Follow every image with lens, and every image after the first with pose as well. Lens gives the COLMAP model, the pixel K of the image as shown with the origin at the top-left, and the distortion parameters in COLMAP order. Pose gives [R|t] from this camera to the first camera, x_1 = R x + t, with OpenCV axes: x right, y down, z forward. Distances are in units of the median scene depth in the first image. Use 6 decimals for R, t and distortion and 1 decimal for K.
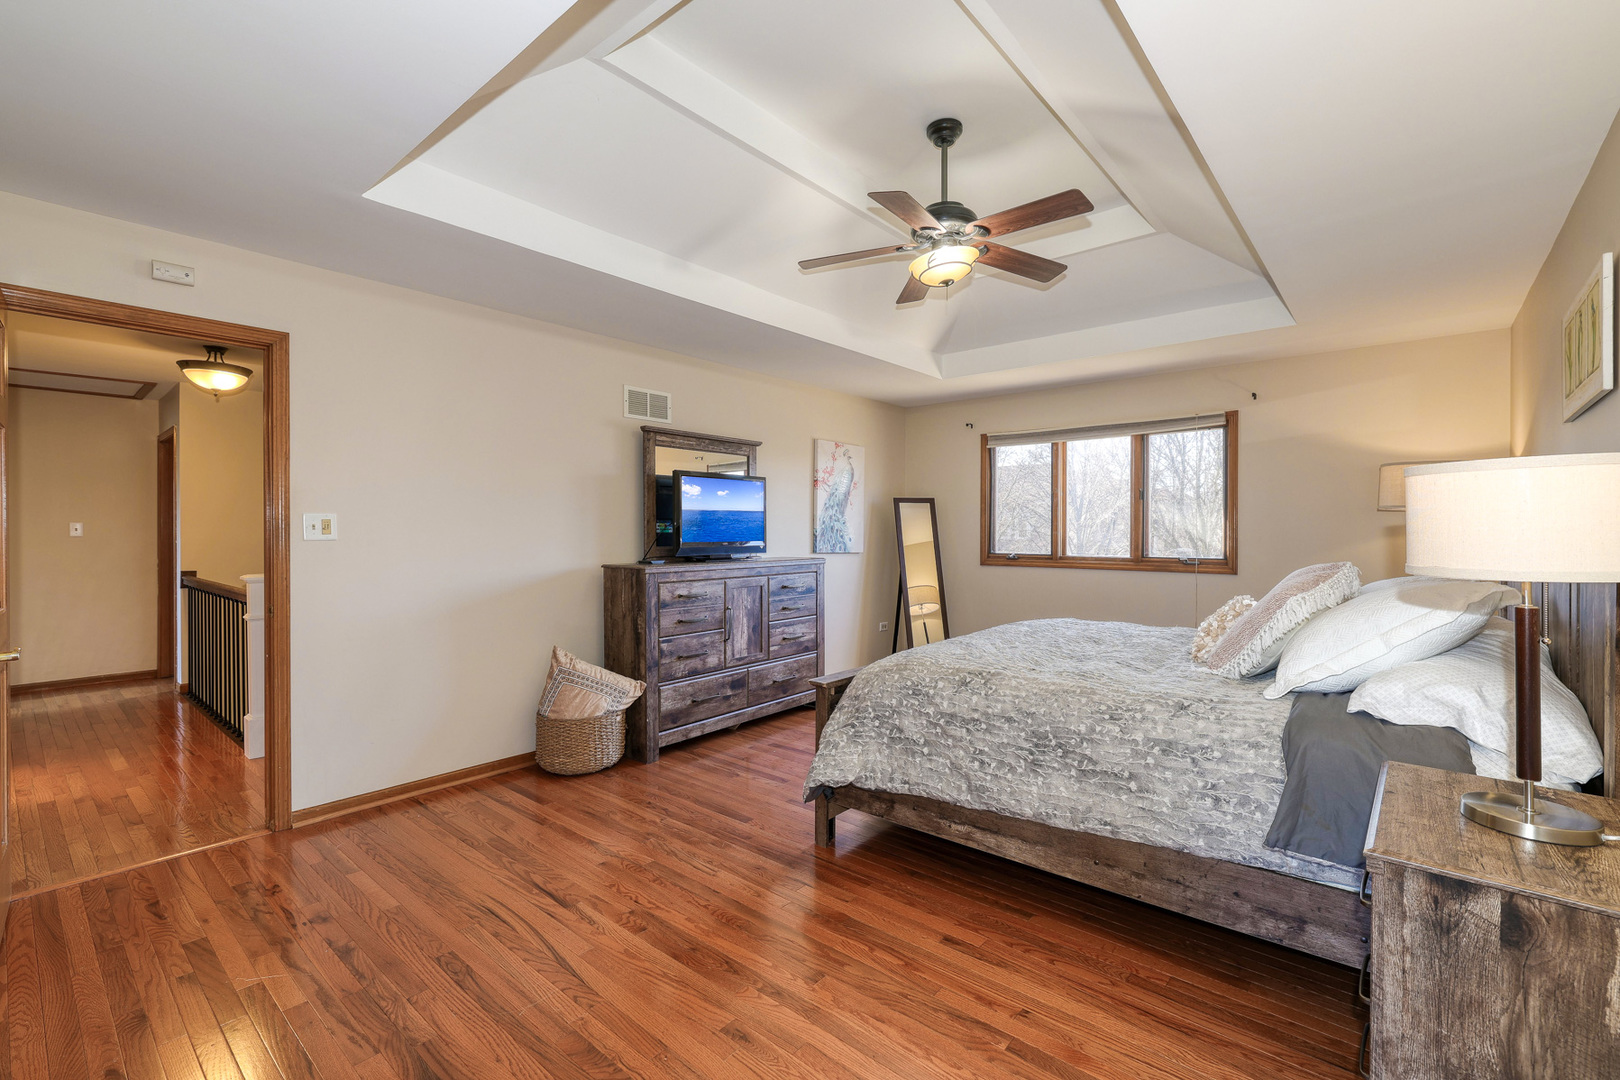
lens RADIAL K [[691.1, 0, 816.3], [0, 691.1, 541.5], [0, 0, 1]] dist [-0.001960, -0.000631]
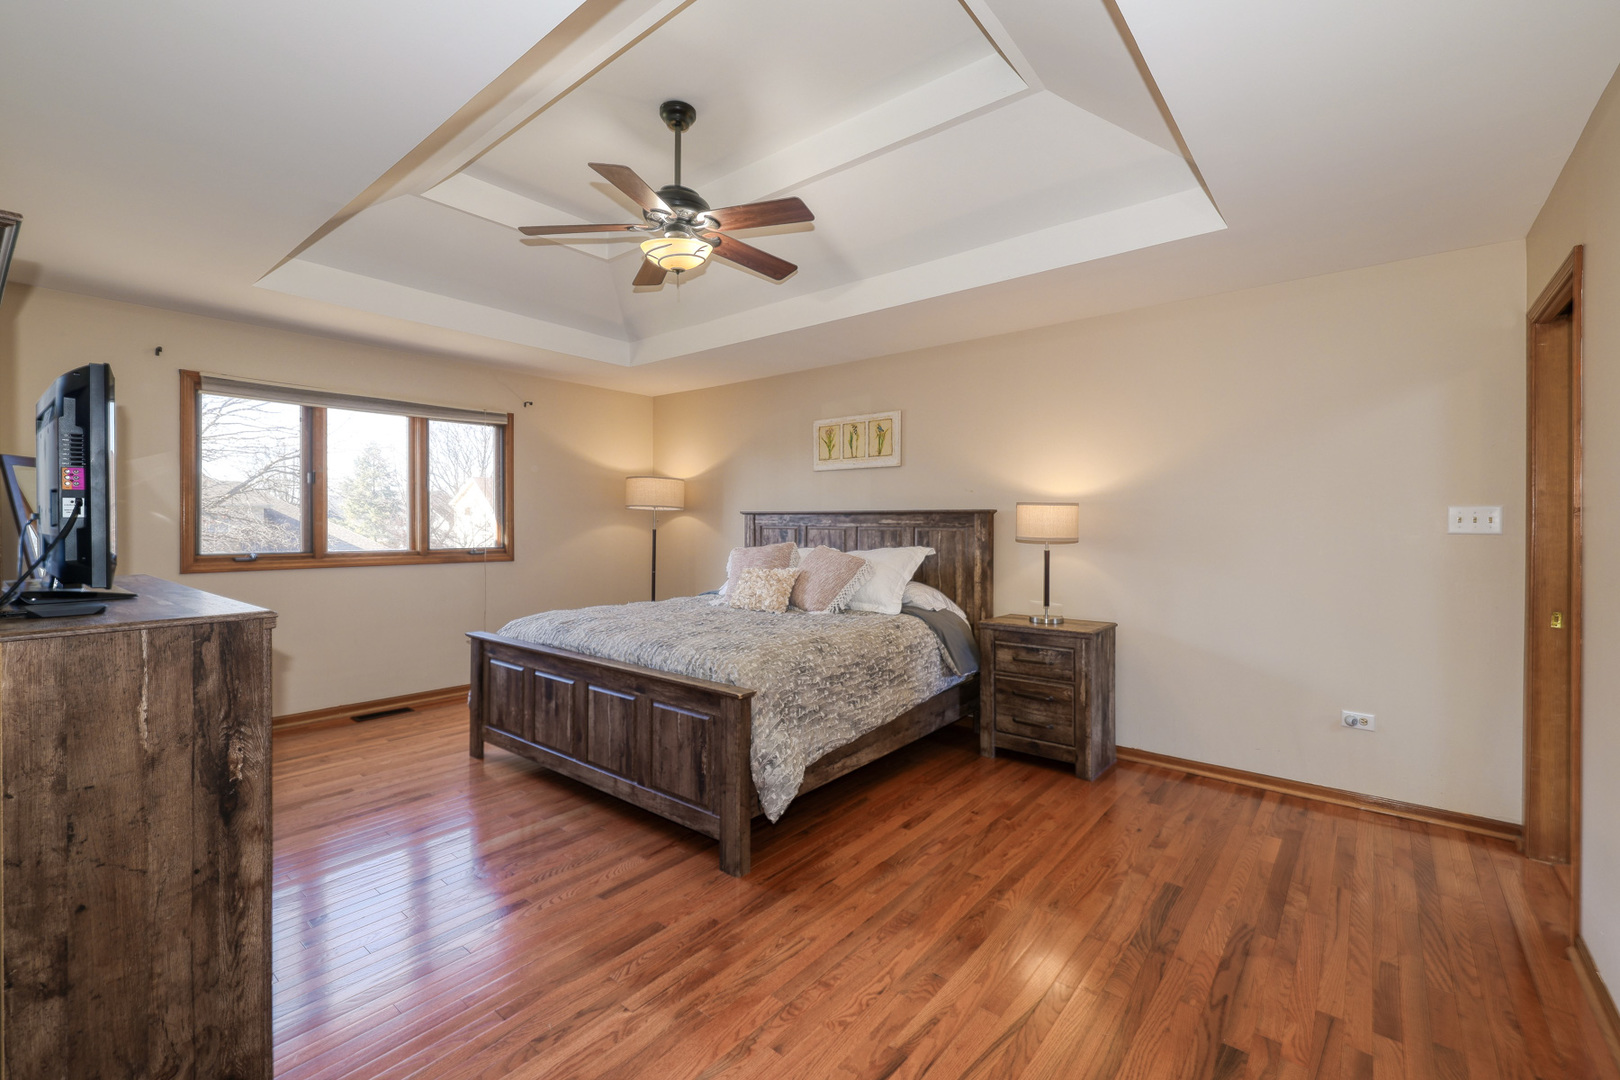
lens RADIAL K [[691.1, 0, 815.5], [0, 691.1, 530.7], [0, 0, 1]] dist [-0.001960, -0.000631]
pose [[-0.017432, -0.011818, 0.999778, -0.503982], [0.009371, 0.999884, 0.011983, -0.009673], [-0.999804, 0.009577, -0.017319, 0.520930]]
